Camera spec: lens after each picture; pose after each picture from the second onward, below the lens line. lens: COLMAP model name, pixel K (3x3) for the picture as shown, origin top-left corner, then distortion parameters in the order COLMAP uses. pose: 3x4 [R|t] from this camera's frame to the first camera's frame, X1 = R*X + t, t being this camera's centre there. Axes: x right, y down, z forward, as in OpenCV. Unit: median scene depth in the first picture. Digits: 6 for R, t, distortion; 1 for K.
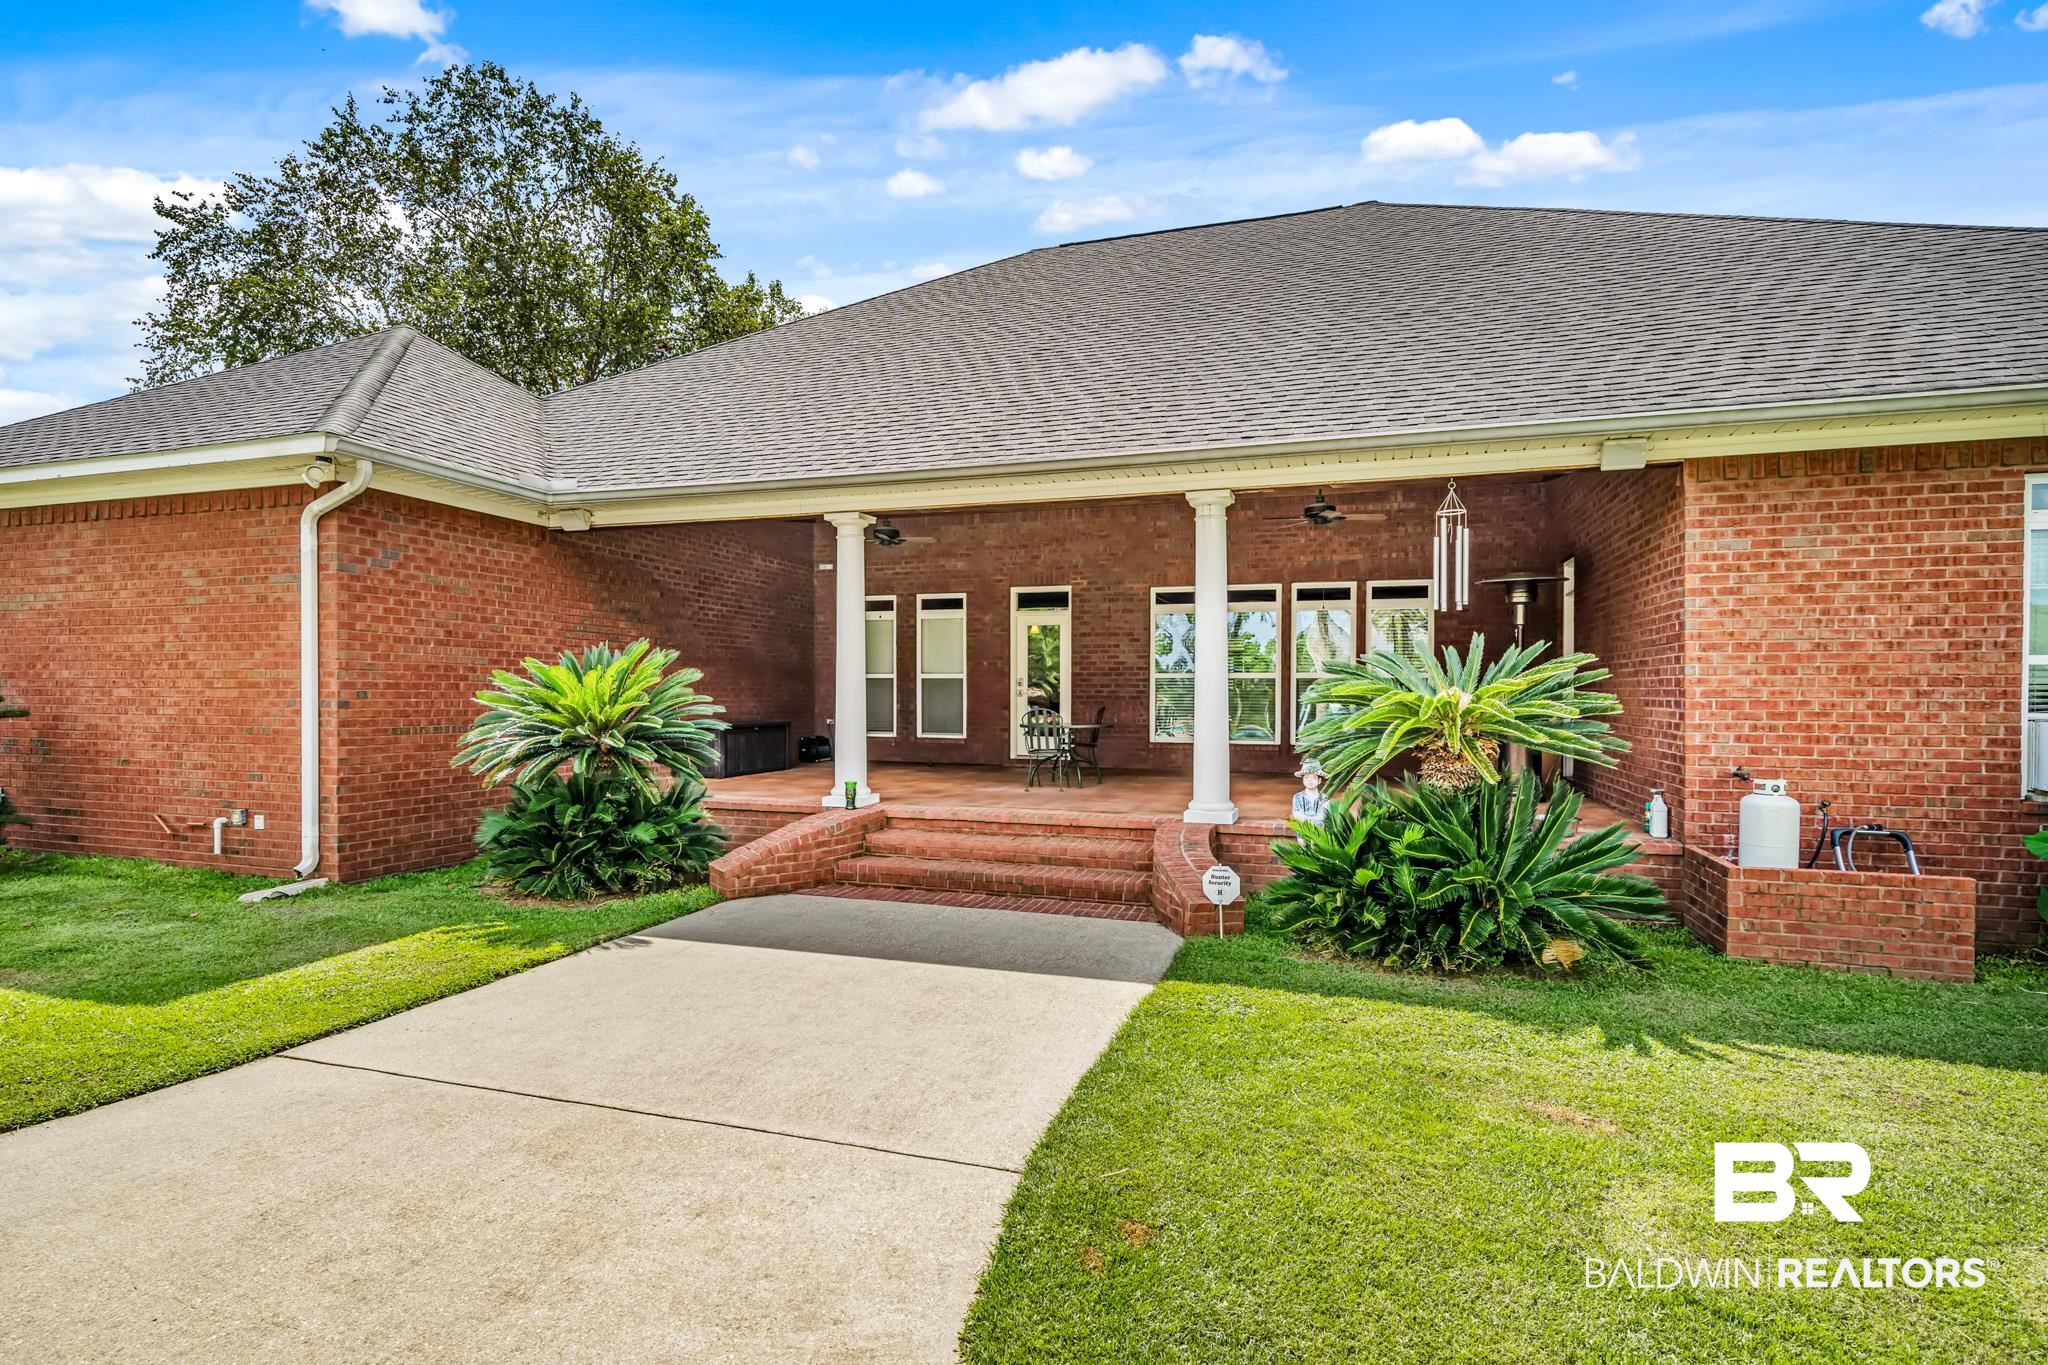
lens RADIAL K [[1013.5, 0, 1024.0], [0, 1013.5, 682.5], [0, 0, 1]] dist [-0.000679, -0.000038]
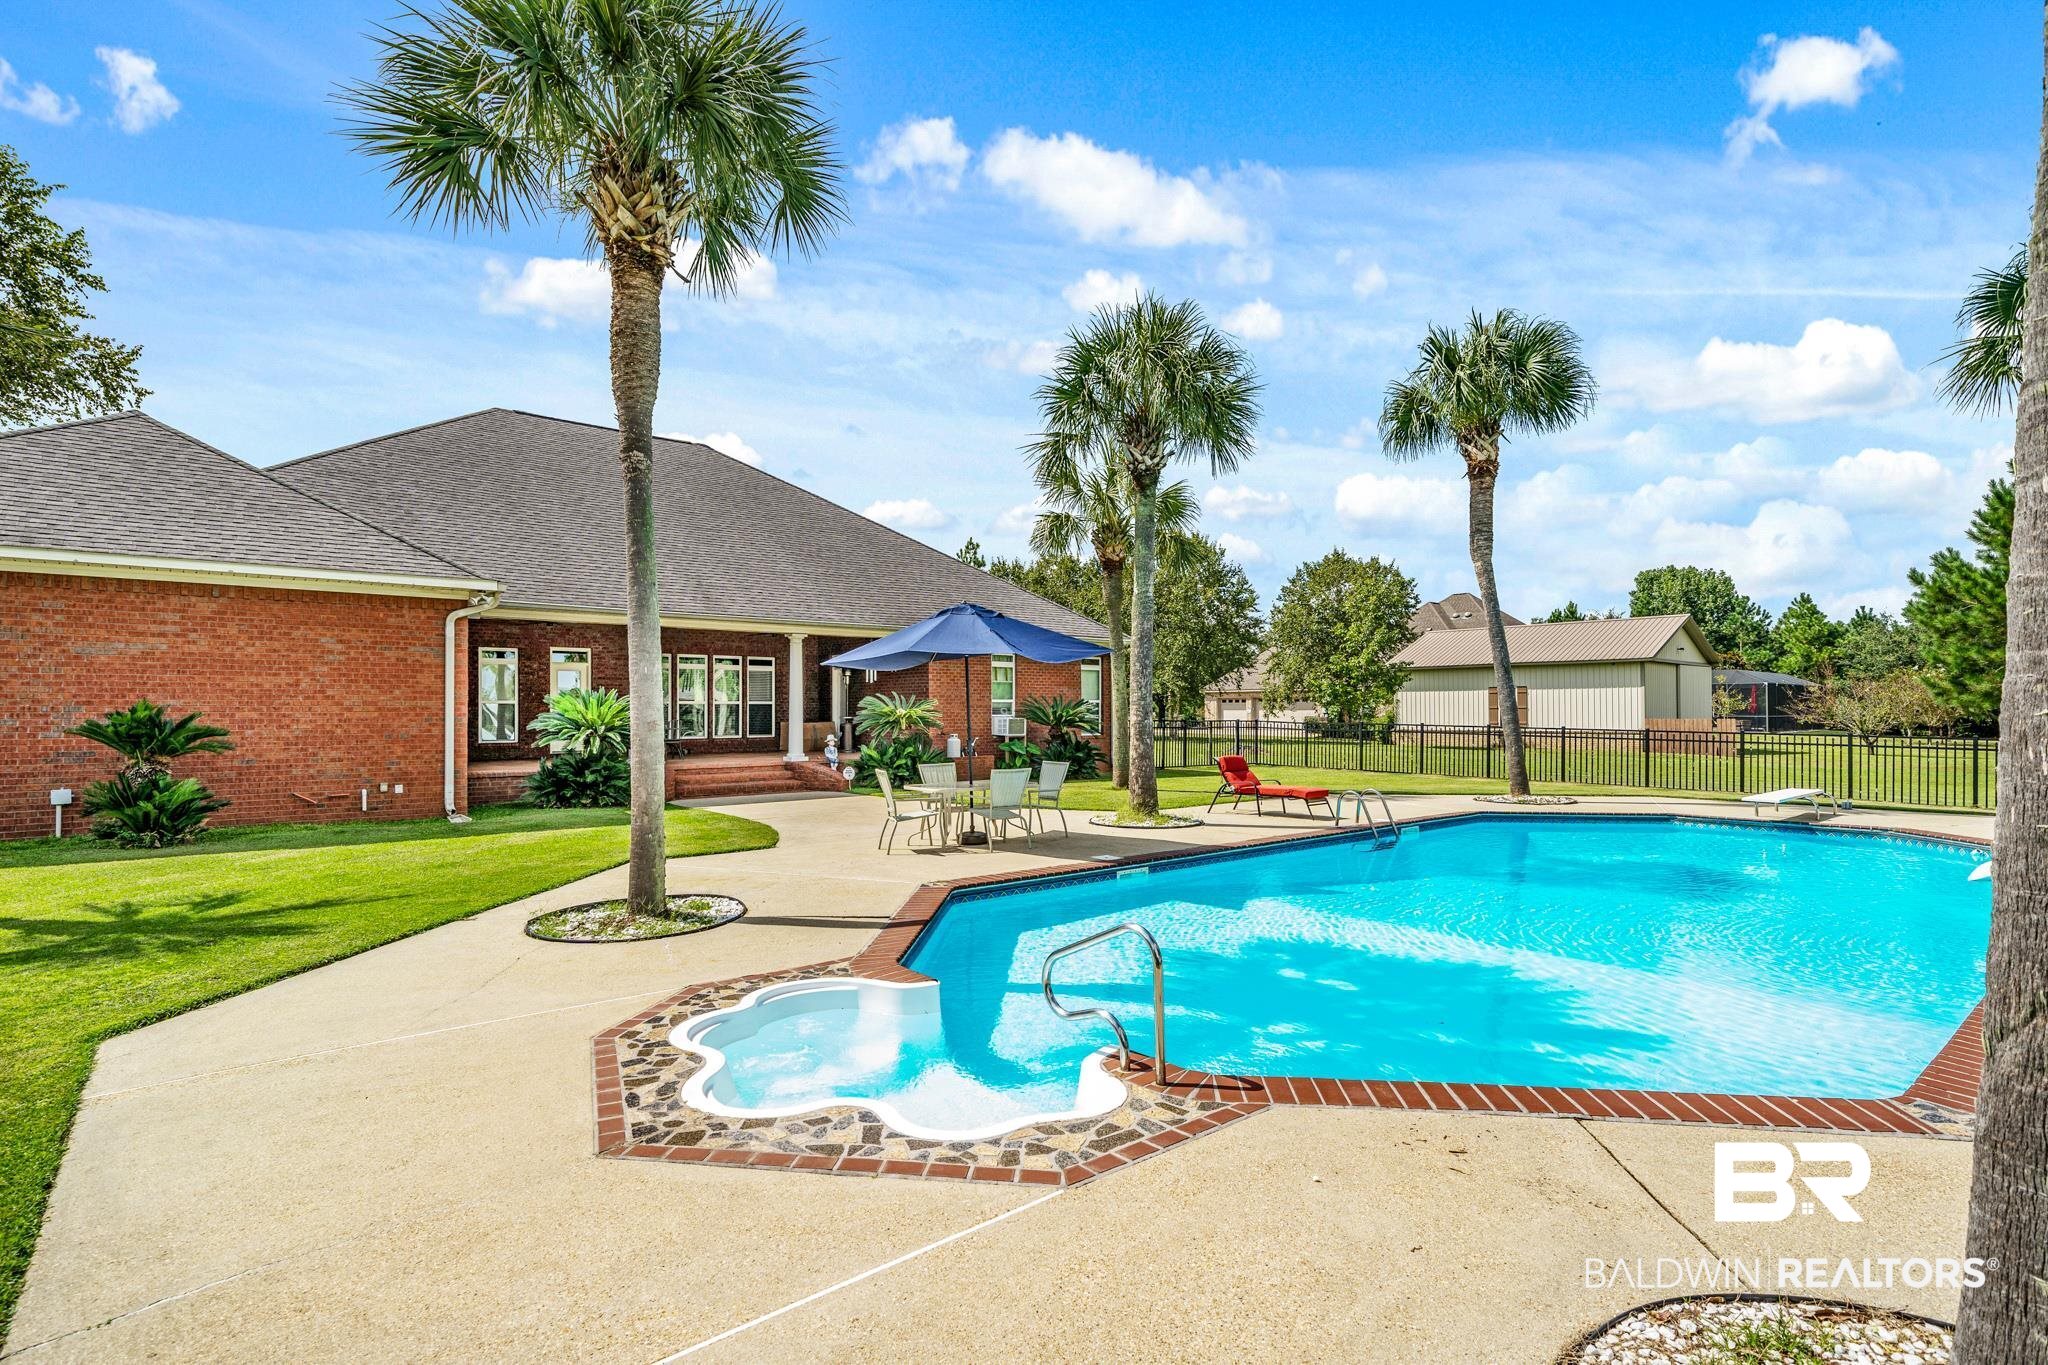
lens RADIAL K [[1013.5, 0, 1024.0], [0, 1013.5, 682.5], [0, 0, 1]] dist [-0.000679, -0.000038]
pose [[0.515605, 0.019020, 0.856615, -1.665555], [-0.003964, 0.999796, -0.019813, -0.013609], [-0.856817, 0.006820, 0.515575, -0.797441]]
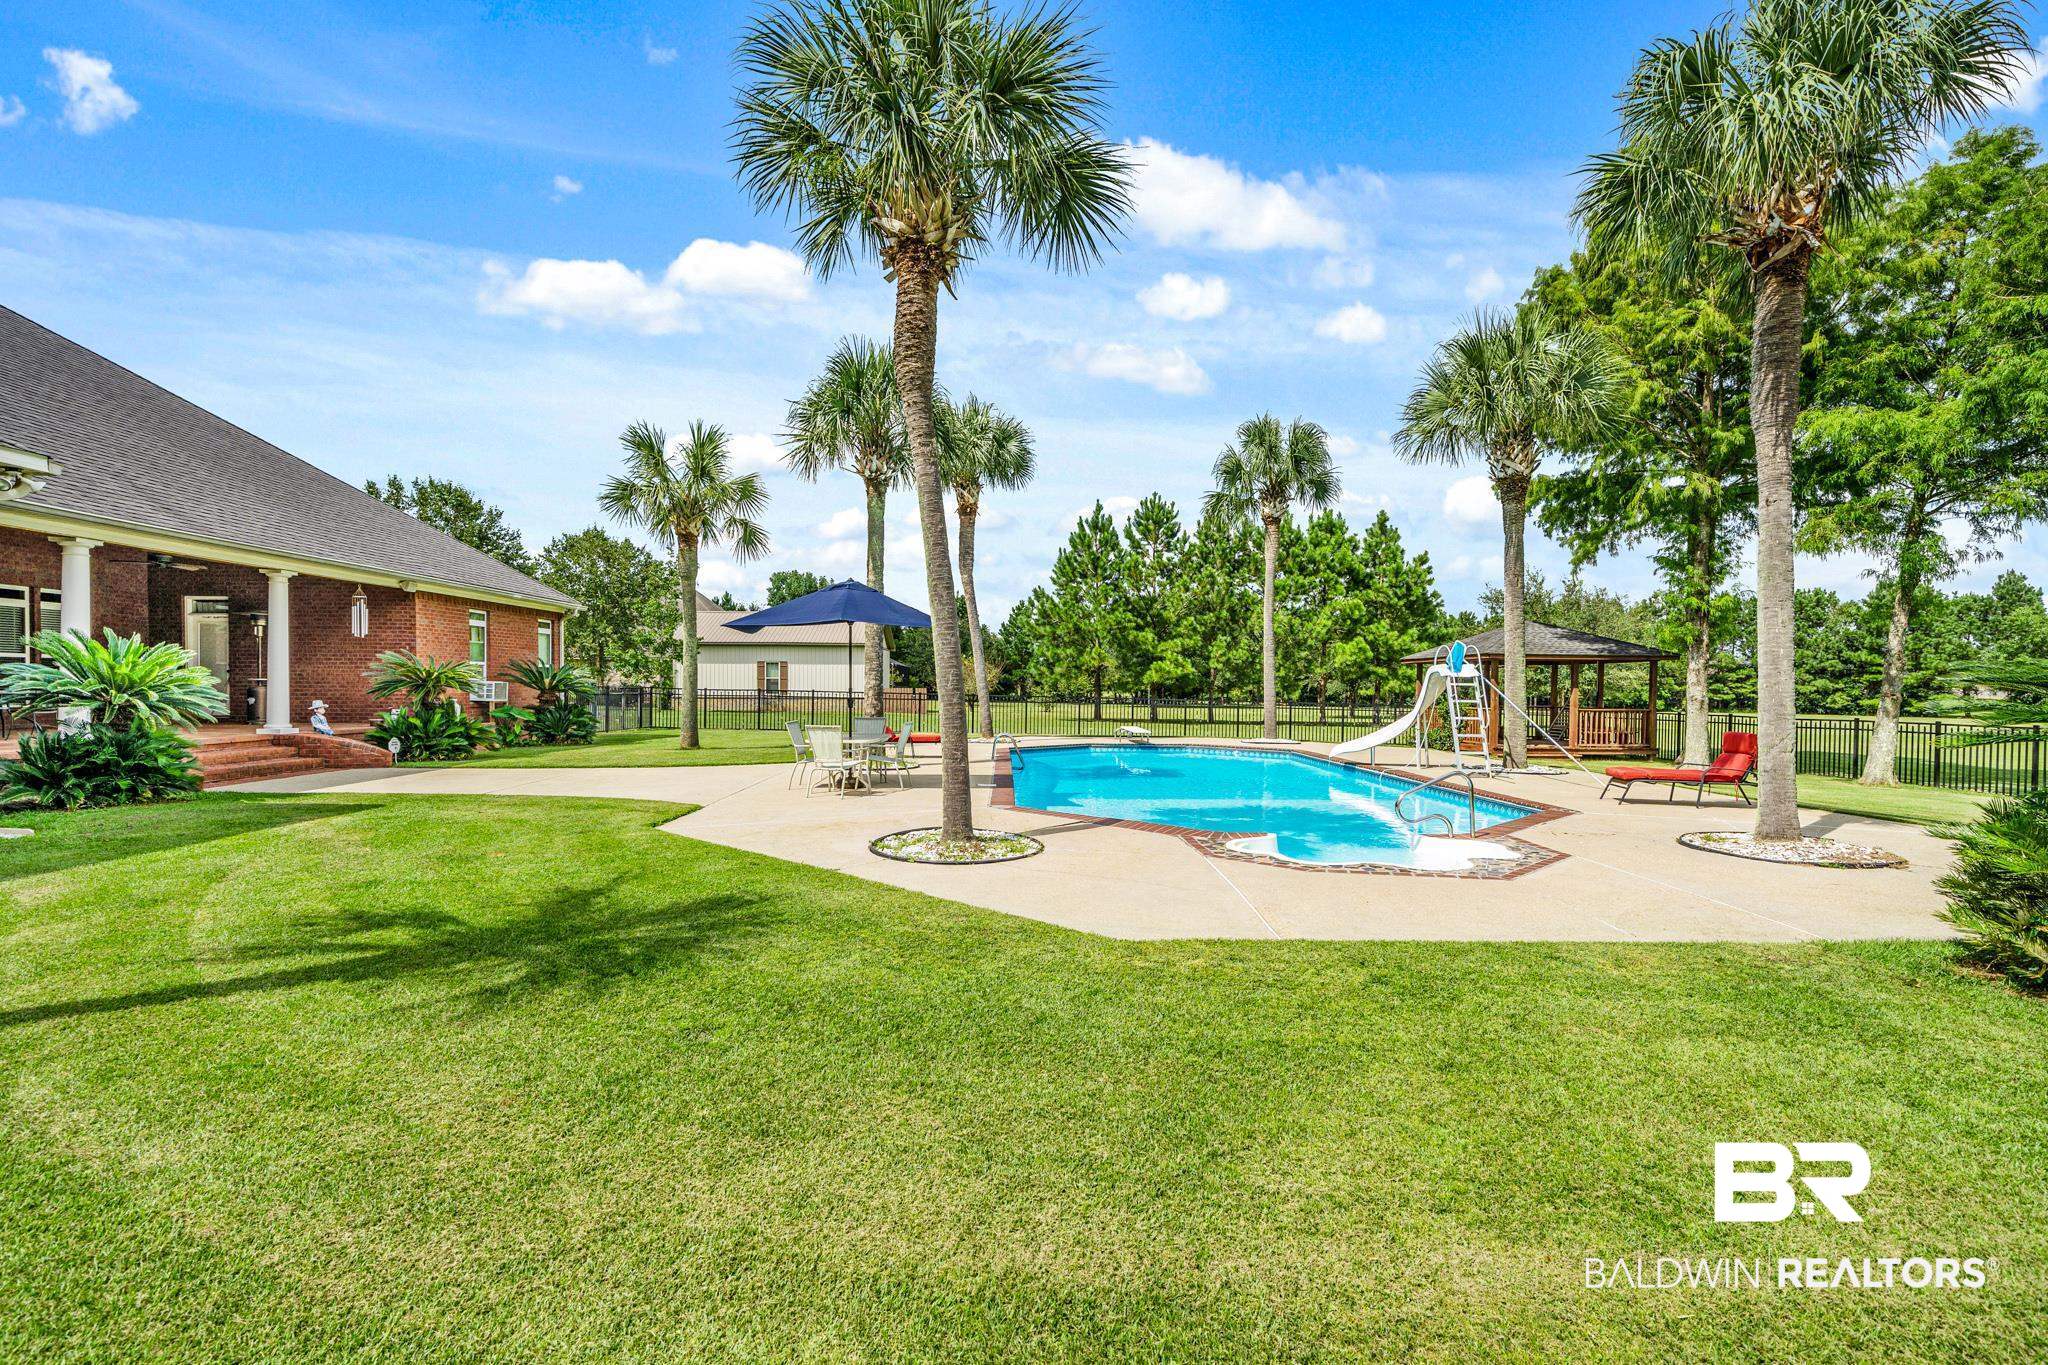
lens RADIAL K [[881.1, 0, 1024.0], [0, 881.1, 682.5], [0, 0, 1]] dist [0.000134, 0.000031]
pose [[-0.343164, -0.008965, 0.939233, -1.900260], [-0.021989, 0.999757, 0.001508, -0.000974], [-0.939018, -0.020135, -0.343277, 0.205871]]
